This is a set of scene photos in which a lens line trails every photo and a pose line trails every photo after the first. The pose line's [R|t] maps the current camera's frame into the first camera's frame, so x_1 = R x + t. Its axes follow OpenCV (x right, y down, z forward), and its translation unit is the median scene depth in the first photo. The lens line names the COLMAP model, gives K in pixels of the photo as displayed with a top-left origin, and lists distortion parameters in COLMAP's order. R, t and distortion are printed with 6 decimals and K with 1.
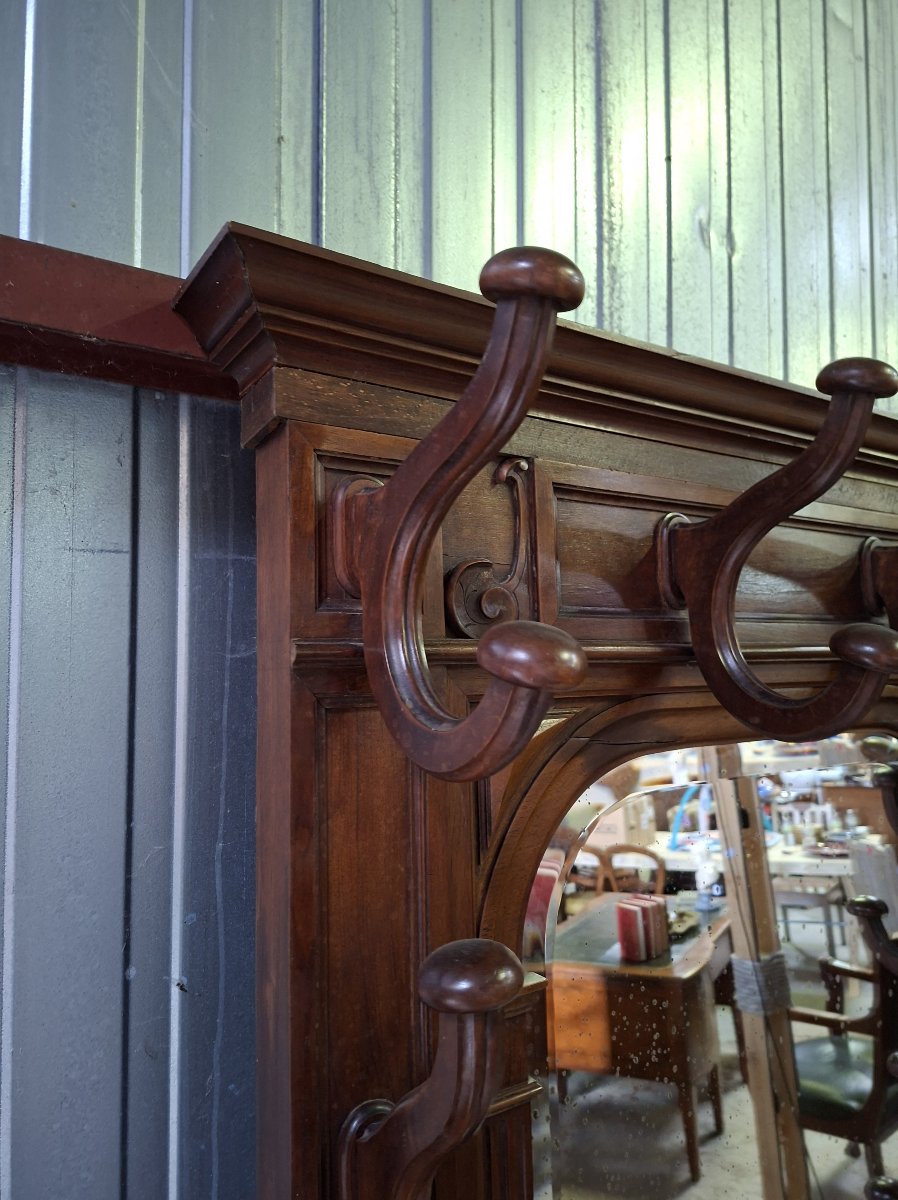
lens RADIAL K [[811.4, 0, 449.0], [0, 811.4, 600.0], [0, 0, 1]] dist [0.054225, 0.000428]
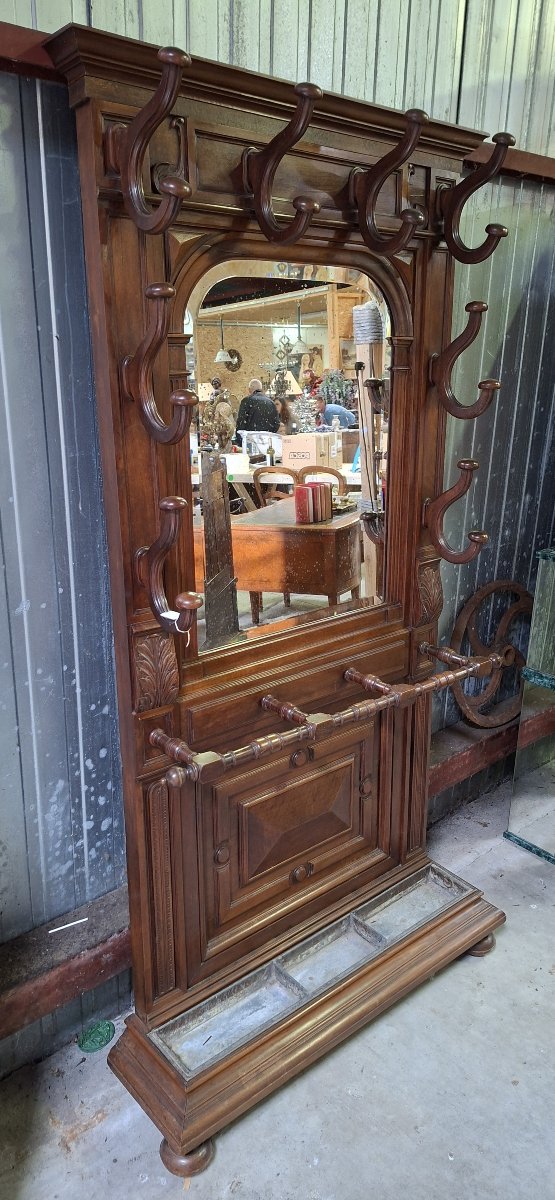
lens RADIAL K [[826.3, 0, 277.5], [0, 826.3, 600.0], [0, 0, 1]] dist [0.087070, -0.104812]
pose [[0.993194, -0.014711, 0.115537, 0.066816], [-0.028331, 0.931679, 0.362175, 0.275756], [-0.112971, -0.362984, 0.924922, -2.049439]]
